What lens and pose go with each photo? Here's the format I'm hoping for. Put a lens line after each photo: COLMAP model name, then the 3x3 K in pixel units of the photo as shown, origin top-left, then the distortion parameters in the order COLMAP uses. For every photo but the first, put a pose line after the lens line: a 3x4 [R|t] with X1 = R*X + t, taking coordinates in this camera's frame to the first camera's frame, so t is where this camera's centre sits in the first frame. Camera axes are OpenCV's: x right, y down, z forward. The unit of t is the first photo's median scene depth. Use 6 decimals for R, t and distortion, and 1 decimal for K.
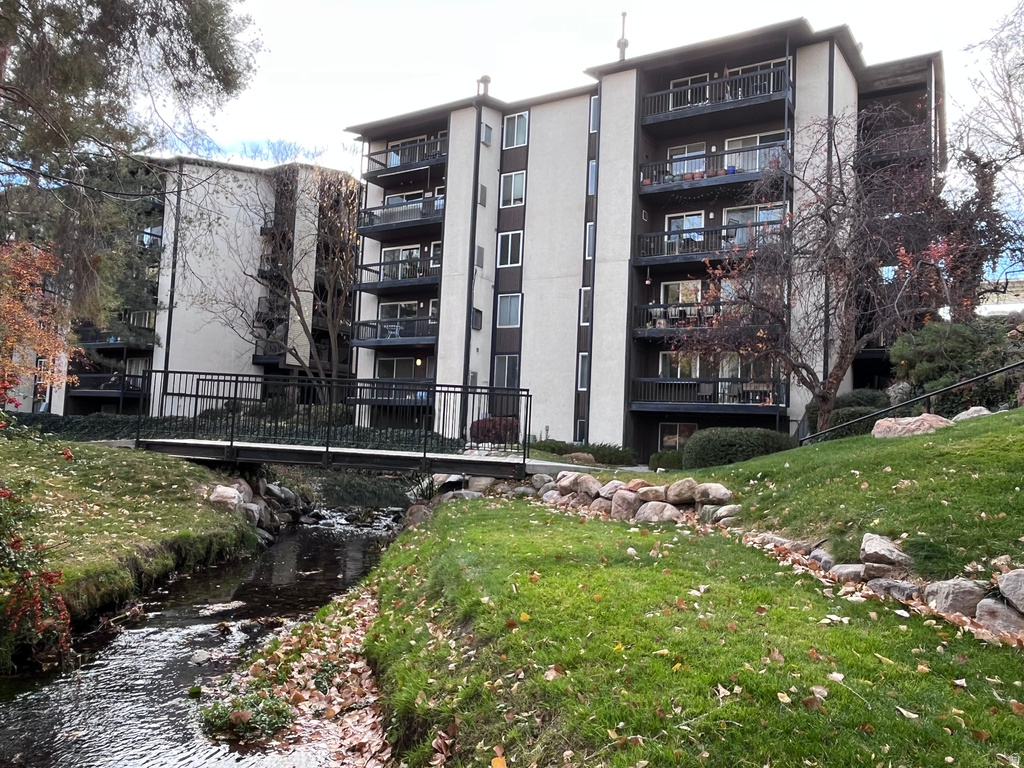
lens RADIAL K [[749.5, 0, 512.0], [0, 749.5, 384.0], [0, 0, 1]] dist [0.007338, -0.000632]
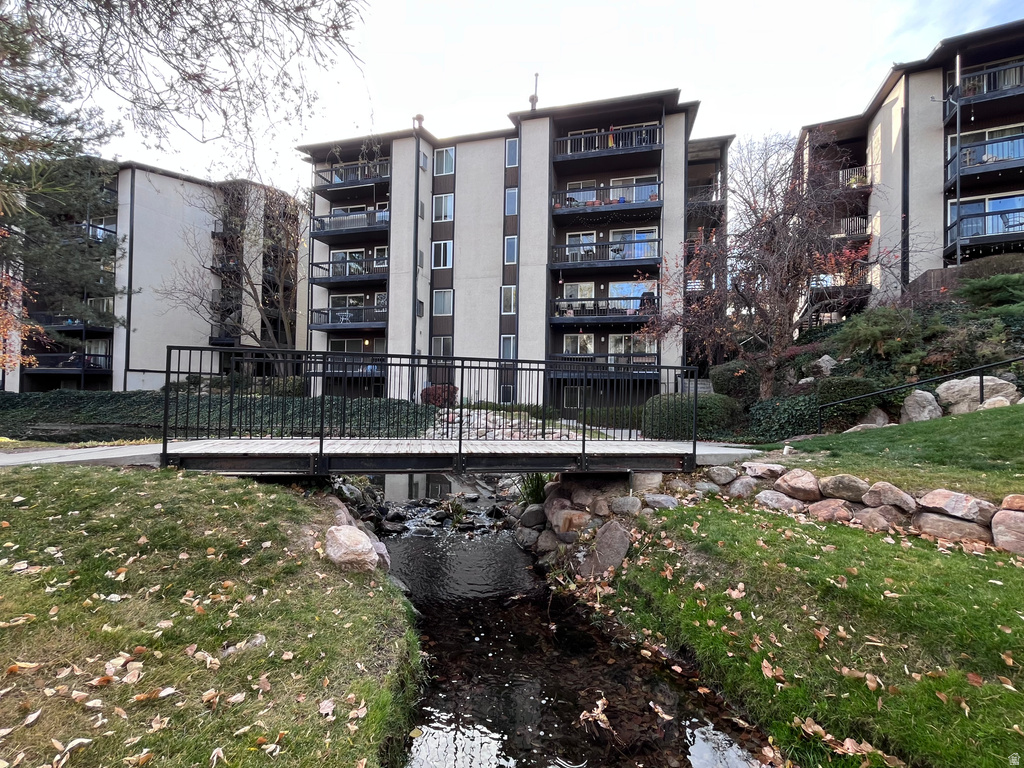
lens RADIAL K [[460.1, 0, 512.0], [0, 460.1, 384.0], [0, 0, 1]] dist [-0.002263, -0.000015]
pose [[0.959933, -0.025551, 0.279064, -0.114577], [0.009446, 0.998219, 0.058902, -0.002523], [-0.280072, -0.053906, 0.958464, 0.192487]]
